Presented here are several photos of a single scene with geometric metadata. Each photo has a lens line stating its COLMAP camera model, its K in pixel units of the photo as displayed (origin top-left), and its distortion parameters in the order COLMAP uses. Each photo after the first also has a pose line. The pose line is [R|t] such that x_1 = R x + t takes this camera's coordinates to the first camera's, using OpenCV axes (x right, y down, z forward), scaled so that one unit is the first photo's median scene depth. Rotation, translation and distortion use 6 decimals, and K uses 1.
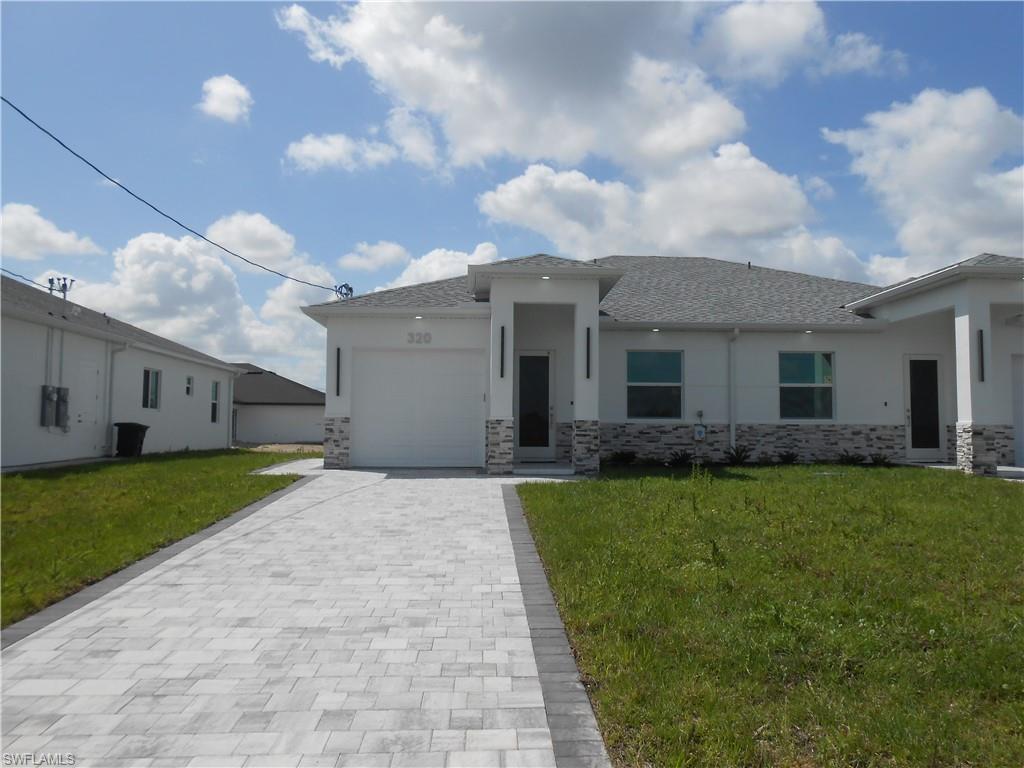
lens RADIAL K [[803.2, 0, 512.0], [0, 803.2, 384.0], [0, 0, 1]] dist [-0.039823, 0.080188]
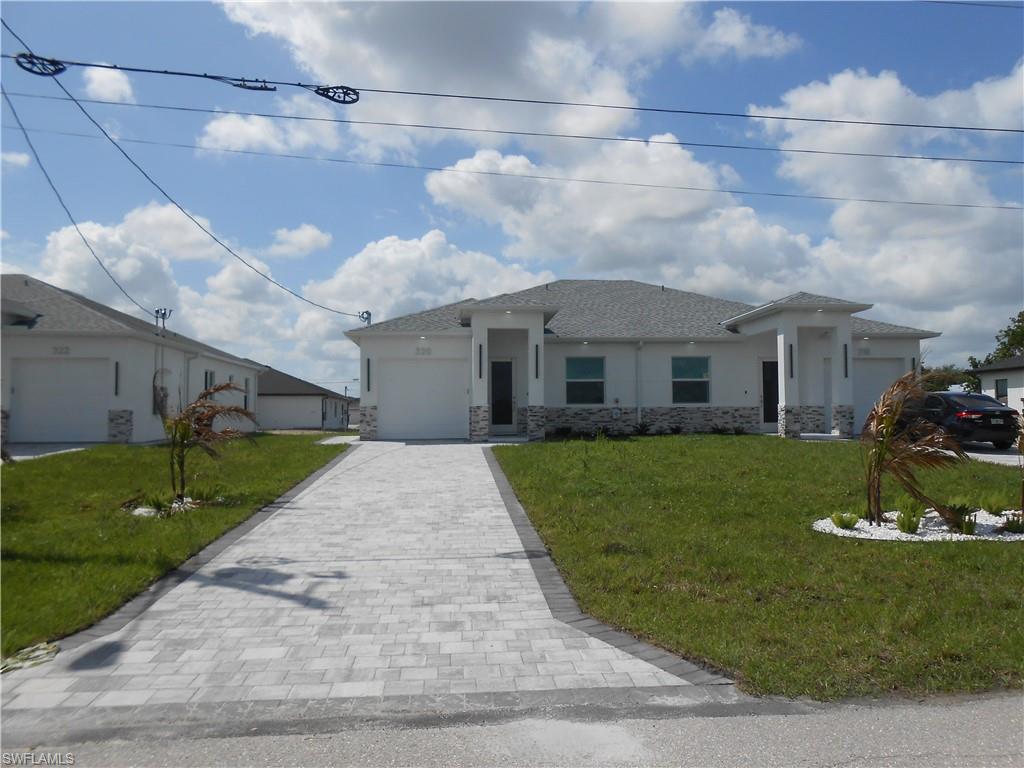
lens RADIAL K [[803.2, 0, 512.0], [0, 803.2, 384.0], [0, 0, 1]] dist [-0.039823, 0.080188]
pose [[0.999214, -0.010039, 0.038355, -0.009288], [0.009331, 0.999784, 0.018588, -0.021294], [-0.038534, -0.018215, 0.999091, -0.441116]]
